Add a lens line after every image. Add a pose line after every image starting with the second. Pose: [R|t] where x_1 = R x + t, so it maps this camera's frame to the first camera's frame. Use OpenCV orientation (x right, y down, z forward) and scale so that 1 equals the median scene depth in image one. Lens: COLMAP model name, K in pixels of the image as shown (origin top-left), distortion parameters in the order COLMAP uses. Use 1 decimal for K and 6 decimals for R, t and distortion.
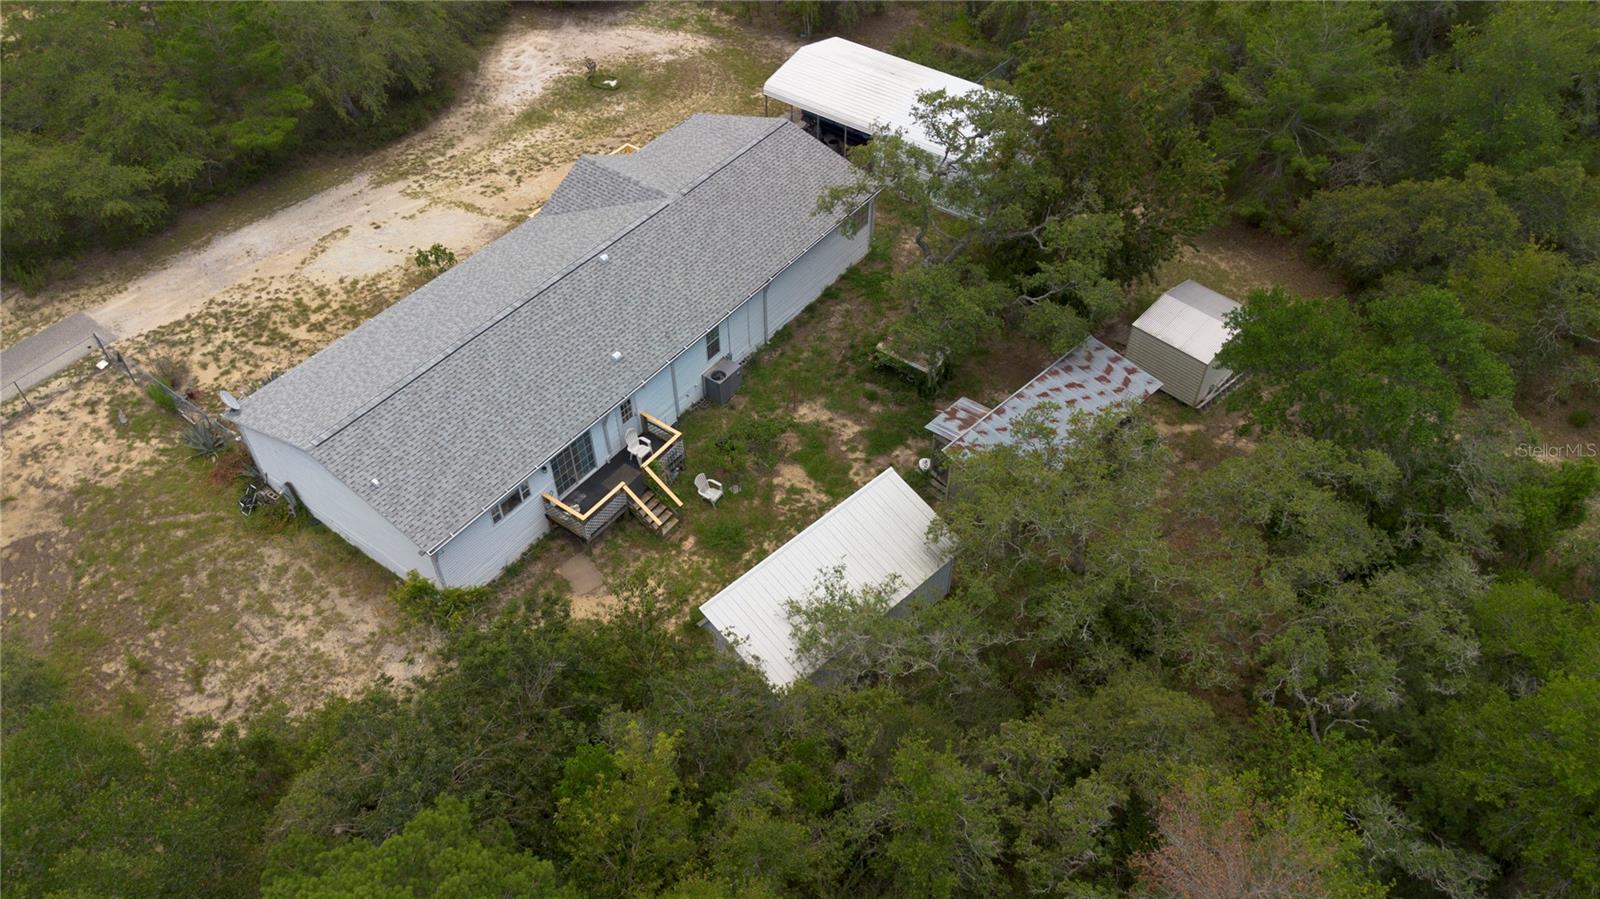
lens RADIAL K [[1150.1, 0, 800.9], [0, 1150.1, 455.5], [0, 0, 1]] dist [0.045927, -0.051633]
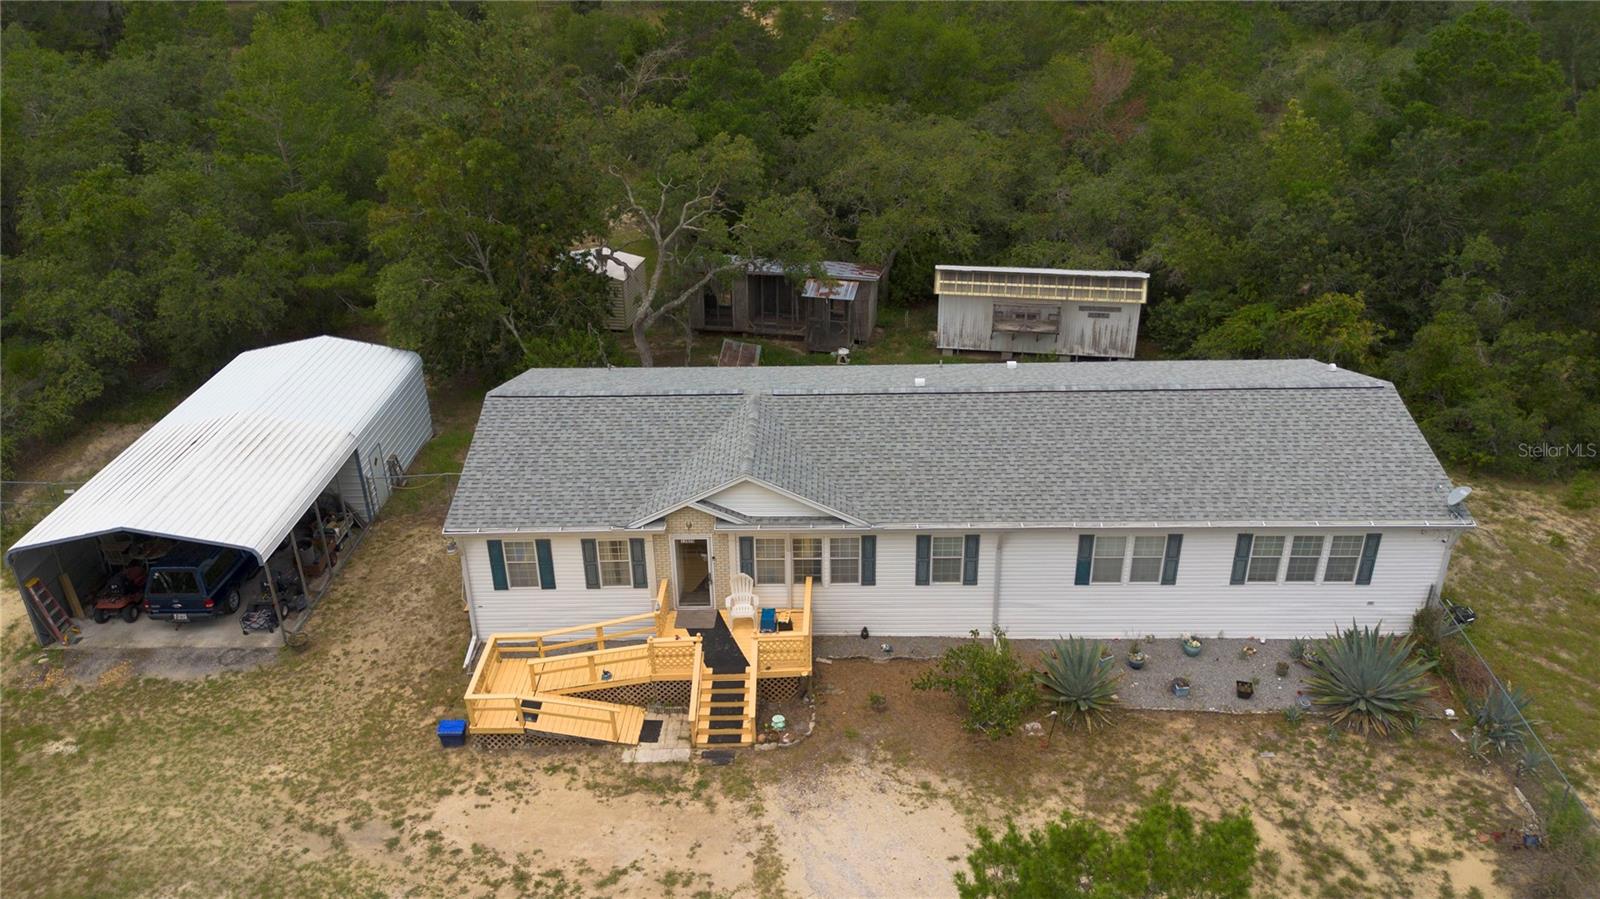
lens RADIAL K [[1150.1, 0, 802.5], [0, 1150.1, 464.8], [0, 0, 1]] dist [0.045927, -0.051633]
pose [[-0.583616, -0.367343, 0.724190, -0.652240], [0.590579, 0.420076, 0.689023, -0.672806], [-0.557323, 0.829816, -0.028218, 1.047160]]
